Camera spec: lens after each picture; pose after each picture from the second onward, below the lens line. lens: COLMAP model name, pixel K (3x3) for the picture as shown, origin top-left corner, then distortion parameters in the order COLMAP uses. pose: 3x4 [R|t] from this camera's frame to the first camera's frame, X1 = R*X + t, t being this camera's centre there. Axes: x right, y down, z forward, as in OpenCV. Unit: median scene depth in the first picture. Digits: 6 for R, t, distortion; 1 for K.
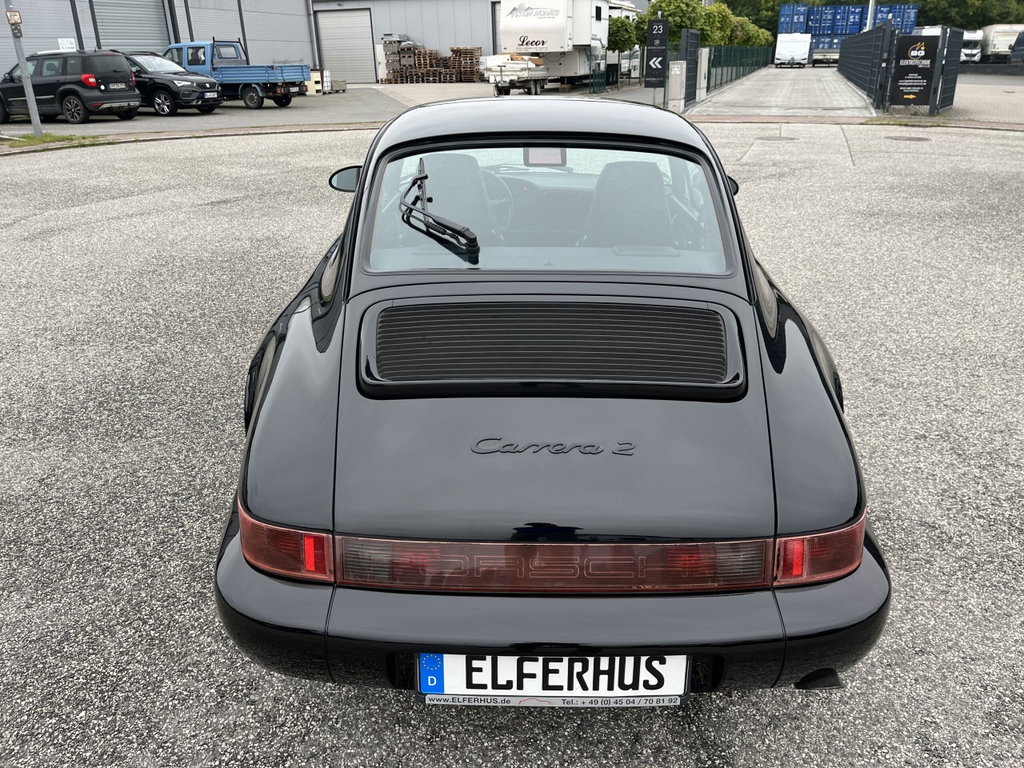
lens RADIAL K [[774.8, 0, 516.8], [0, 774.8, 387.5], [0, 0, 1]] dist [0.086095, -0.128247]
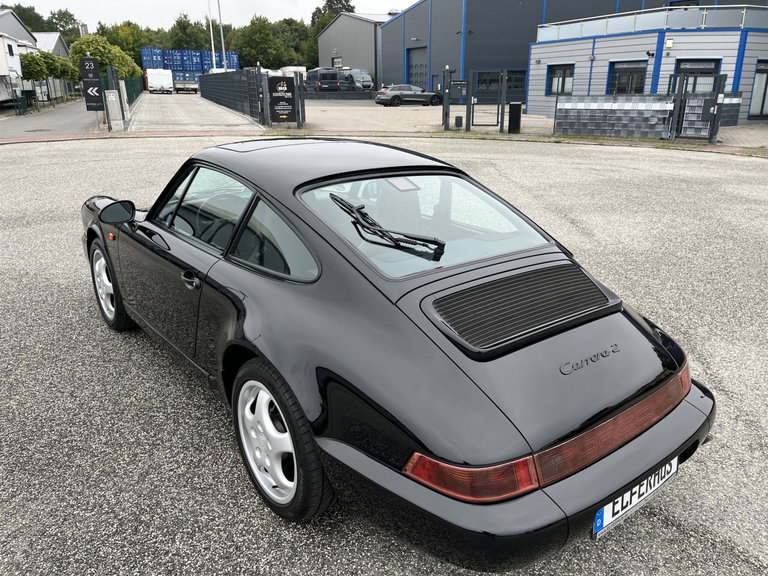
lens RADIAL K [[581.1, 0, 387.6], [0, 581.1, 290.7], [0, 0, 1]] dist [0.086095, -0.128247]
pose [[0.774833, -0.193700, 0.601759, -0.090888], [0.230604, 0.972912, 0.016242, -0.016436], [-0.588605, 0.126183, 0.798512, 0.022017]]
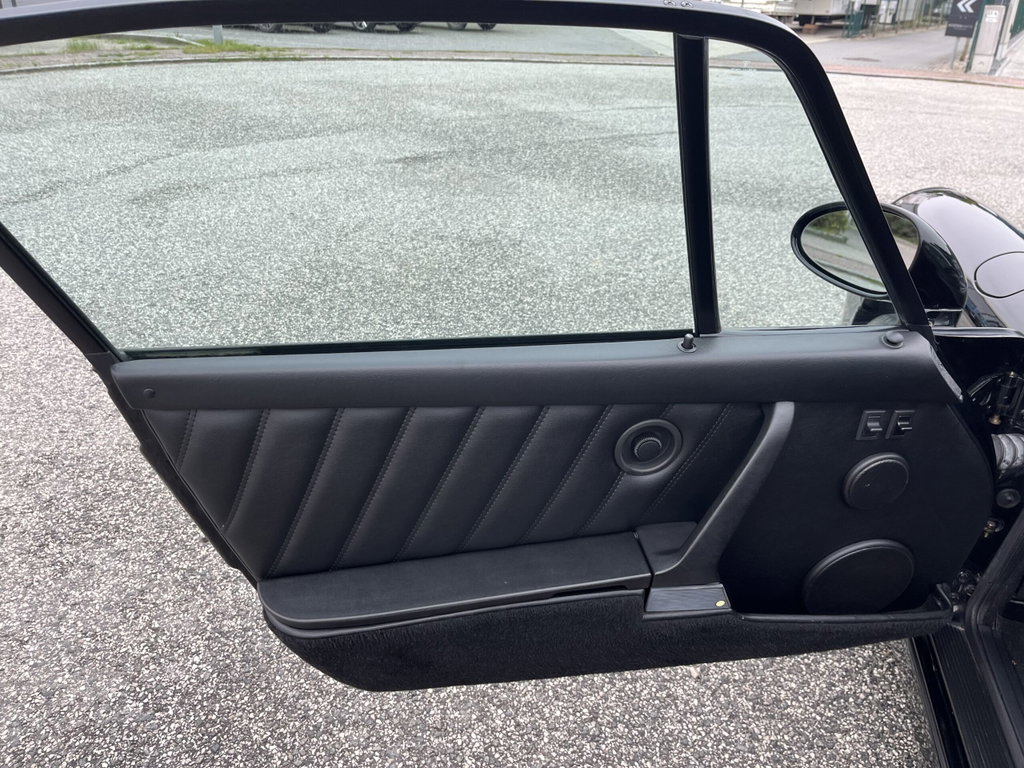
lens RADIAL K [[774.8, 0, 516.8], [0, 774.8, 387.5], [0, 0, 1]] dist [0.086095, -0.128247]
pose [[0.972782, 0.148385, -0.177981, -0.065309], [-0.135281, 0.987266, 0.083699, -0.050545], [0.188134, -0.057343, 0.980468, 0.153675]]
